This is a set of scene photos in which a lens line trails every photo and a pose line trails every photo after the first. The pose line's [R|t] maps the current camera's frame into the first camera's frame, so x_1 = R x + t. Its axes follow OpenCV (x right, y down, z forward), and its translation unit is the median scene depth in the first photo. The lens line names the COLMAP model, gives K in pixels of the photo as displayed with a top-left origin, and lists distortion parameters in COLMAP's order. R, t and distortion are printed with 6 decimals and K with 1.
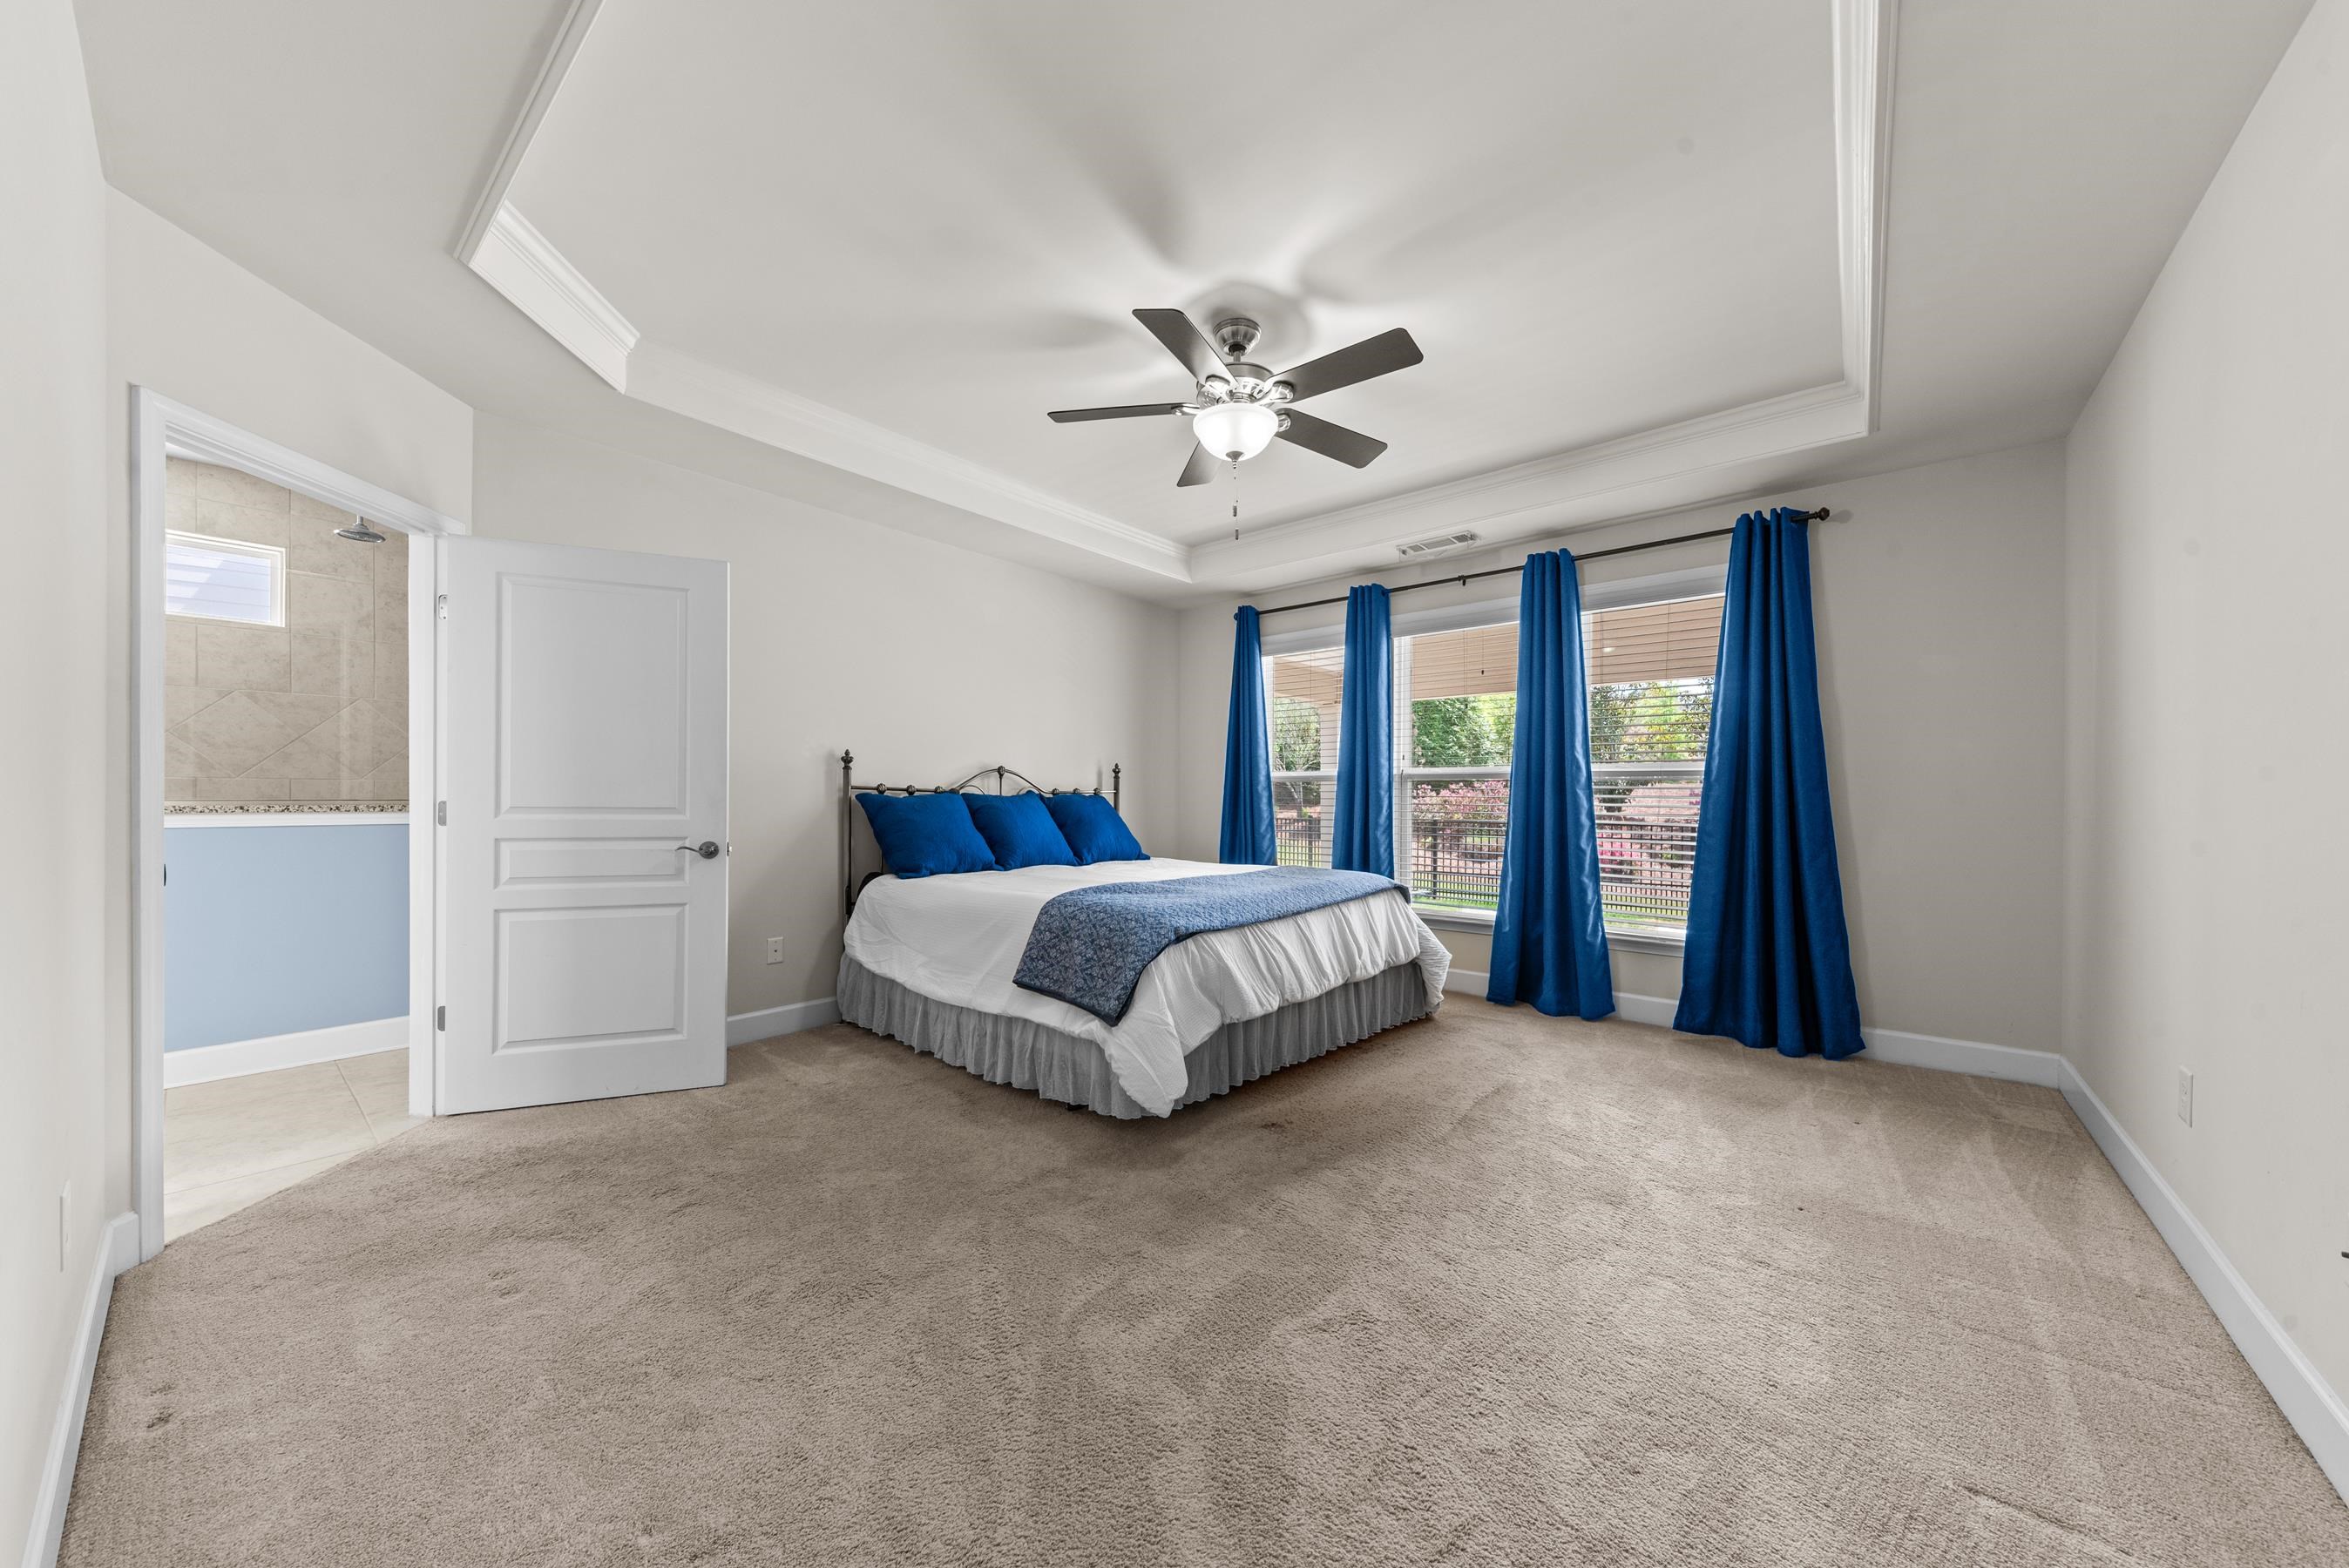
lens RADIAL K [[814.0, 0, 1176.5], [0, 814.0, 799.4], [0, 0, 1]] dist [-0.000799, -0.000319]
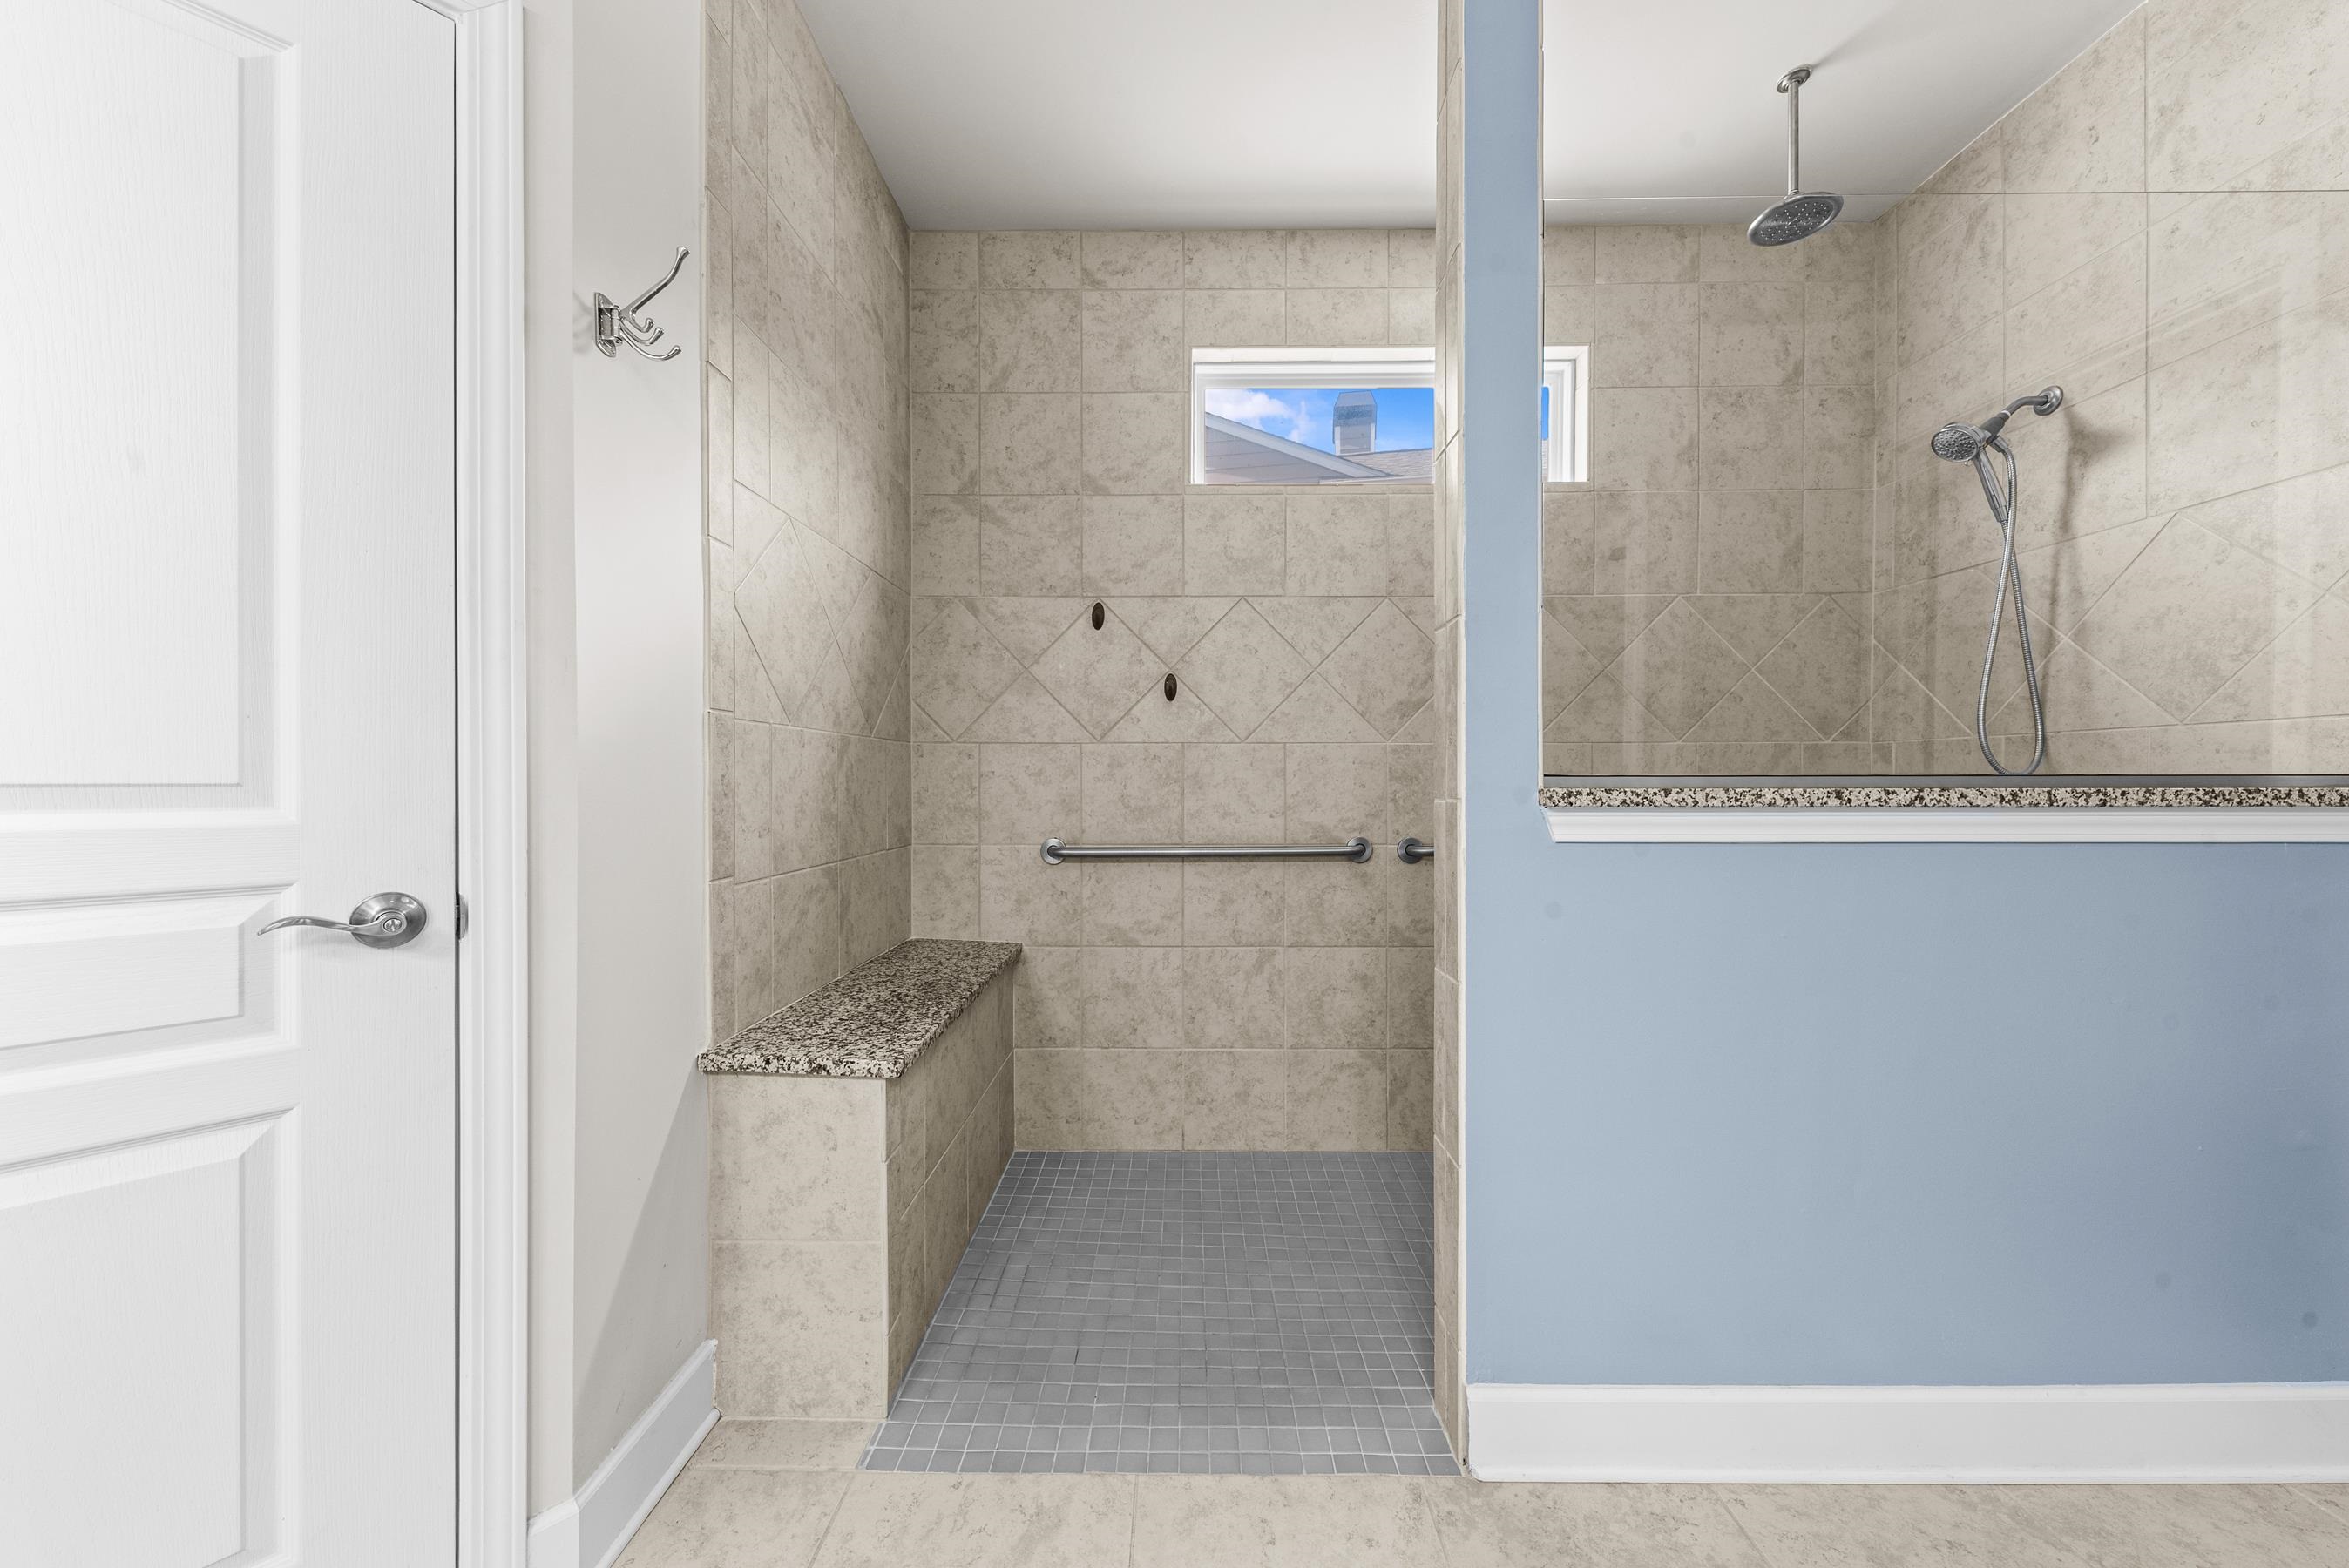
lens RADIAL K [[815.8, 0, 1174.1], [0, 815.8, 776.7], [0, 0, 1]] dist [-0.000508, -0.000070]
pose [[0.636649, -0.008909, -0.771102, -1.099200], [0.003332, 0.999956, -0.008802, 0.003742], [0.771146, 0.003034, 0.636651, 0.529528]]
